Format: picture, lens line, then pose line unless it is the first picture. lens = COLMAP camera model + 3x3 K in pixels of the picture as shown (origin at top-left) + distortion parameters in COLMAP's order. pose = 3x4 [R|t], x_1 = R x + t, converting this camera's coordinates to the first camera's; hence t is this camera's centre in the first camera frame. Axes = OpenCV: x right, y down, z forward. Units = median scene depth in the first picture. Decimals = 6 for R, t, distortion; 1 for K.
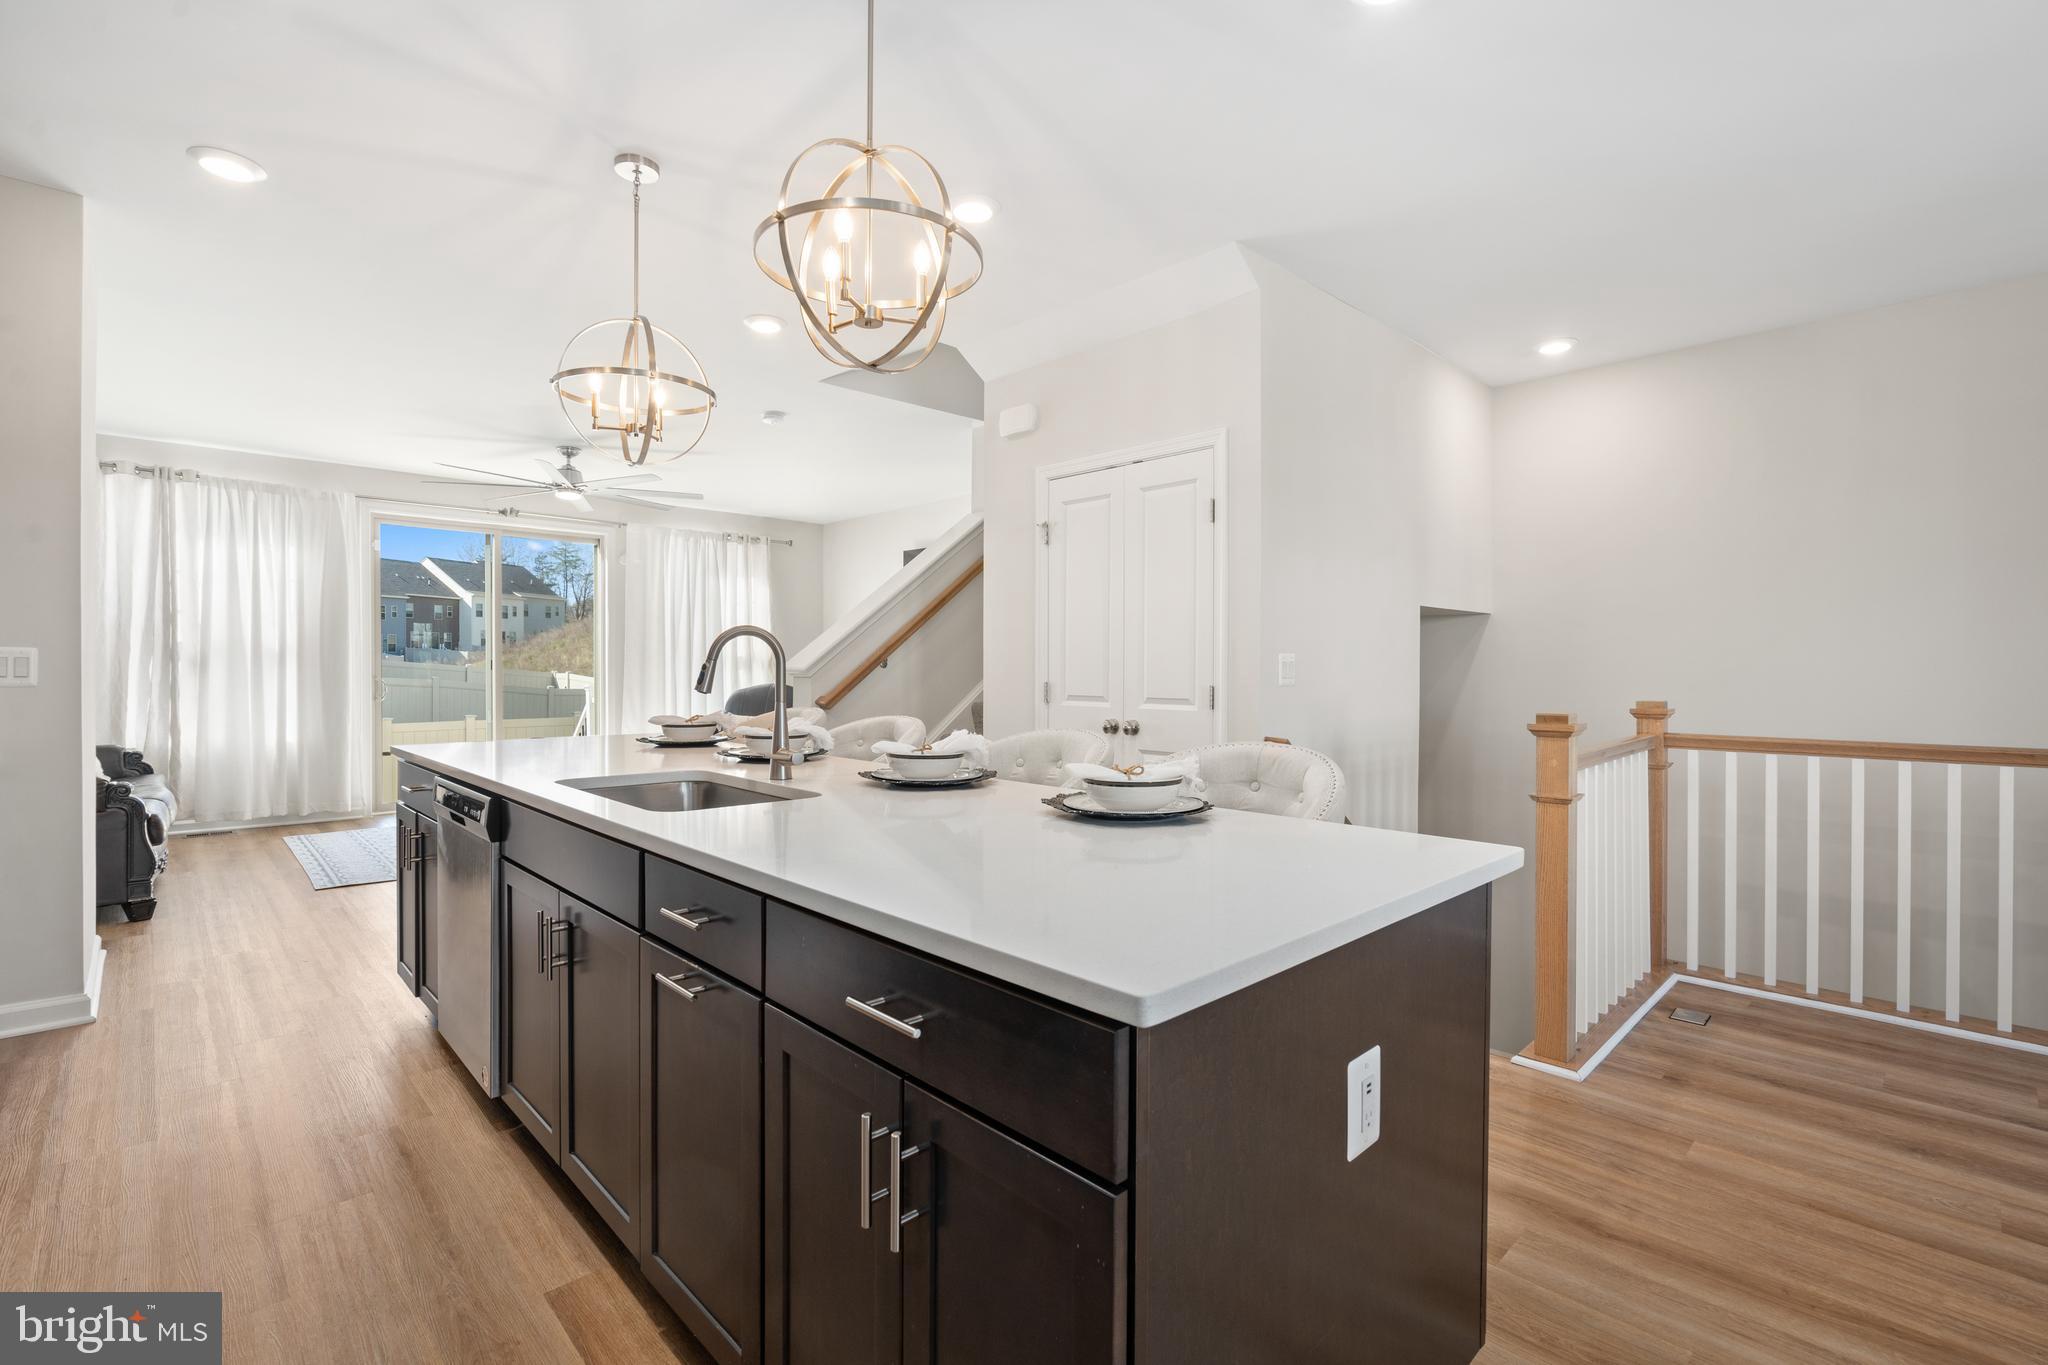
lens RADIAL K [[925.6, 0, 1008.5], [0, 925.6, 672.6], [0, 0, 1]] dist [-0.002910, 0.001515]
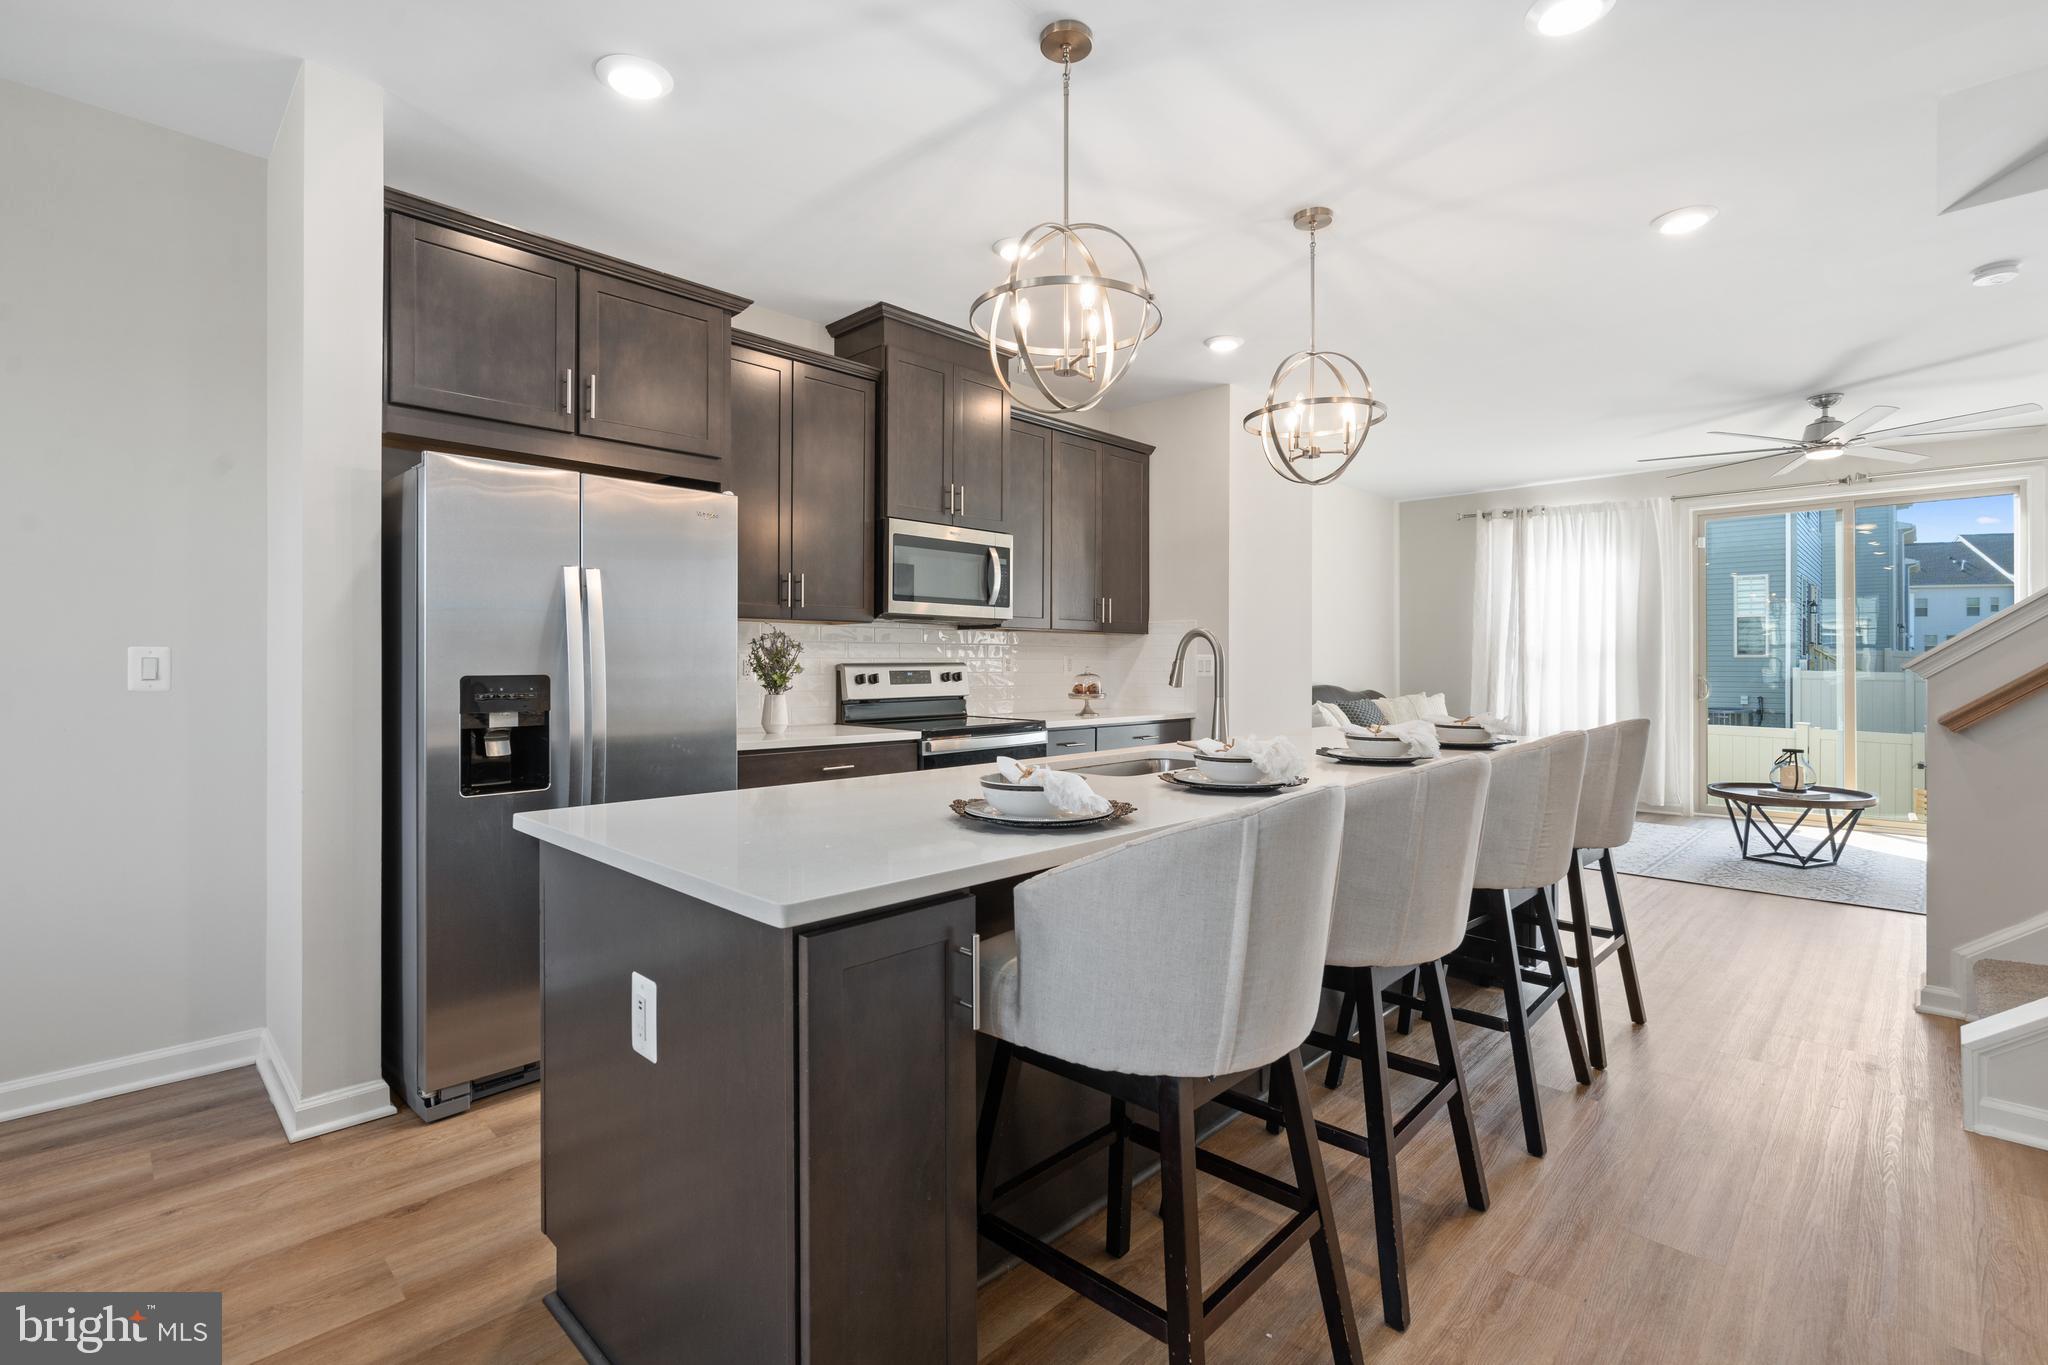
lens RADIAL K [[925.6, 0, 1037.5], [0, 925.6, 681.6], [0, 0, 1]] dist [-0.002910, 0.001515]
pose [[0.060297, 0.012685, -0.998100, 0.301250], [-0.002950, 0.999917, 0.012530, 0.000219], [0.998176, 0.002188, 0.060330, 0.265426]]
